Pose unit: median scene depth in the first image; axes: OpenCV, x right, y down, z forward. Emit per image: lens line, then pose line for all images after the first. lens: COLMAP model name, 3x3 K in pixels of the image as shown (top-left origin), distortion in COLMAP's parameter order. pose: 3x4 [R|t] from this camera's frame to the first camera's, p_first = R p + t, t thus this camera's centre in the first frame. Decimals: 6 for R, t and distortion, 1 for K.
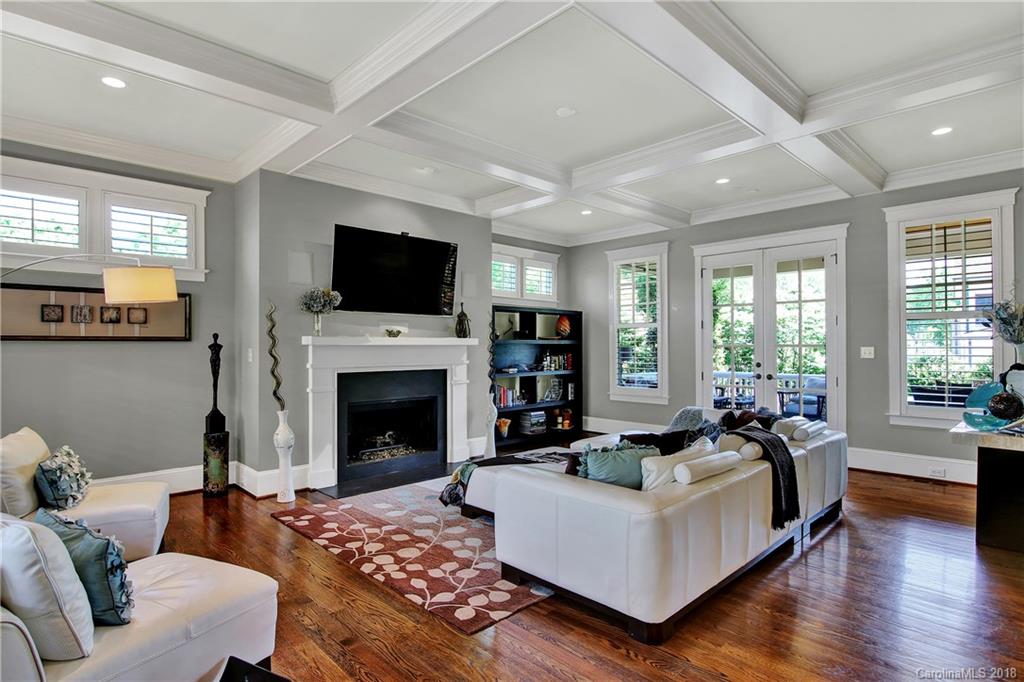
lens RADIAL K [[541.0, 0, 501.0], [0, 541.0, 341.6], [0, 0, 1]] dist [-0.021958, -0.001215]
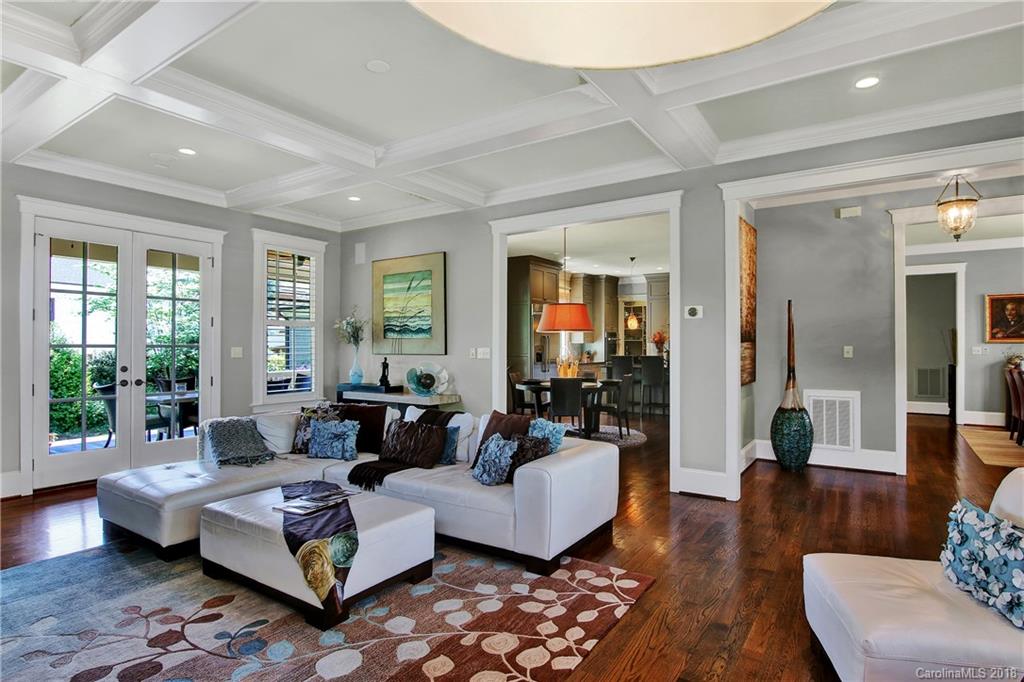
lens RADIAL K [[541.0, 0, 504.4], [0, 541.0, 343.9], [0, 0, 1]] dist [-0.021958, -0.001215]
pose [[-0.218204, 0.005680, 0.975887, -0.864315], [-0.000154, 0.999983, -0.005854, 0.013204], [-0.975903, -0.001428, -0.218200, 1.172877]]
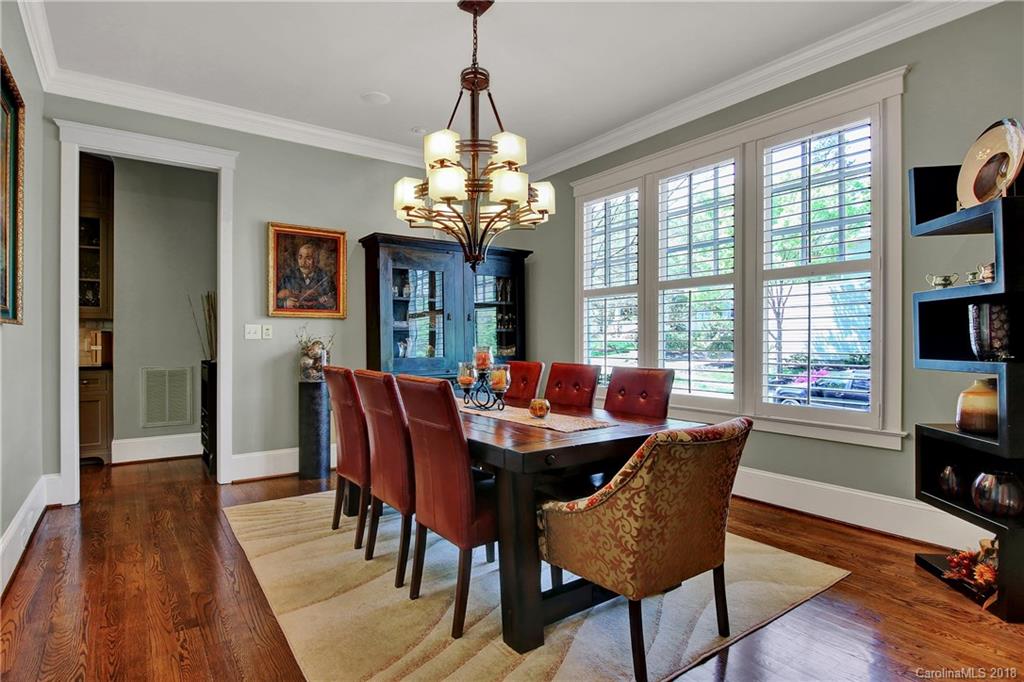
lens RADIAL K [[541.0, 0, 513.7], [0, 541.0, 340.5], [0, 0, 1]] dist [-0.021958, -0.001215]
pose [[-0.992507, 0.002594, 0.122161, -0.578087], [0.003294, 0.999979, 0.005535, 0.020902], [-0.122145, 0.005896, -0.992495, 0.804817]]
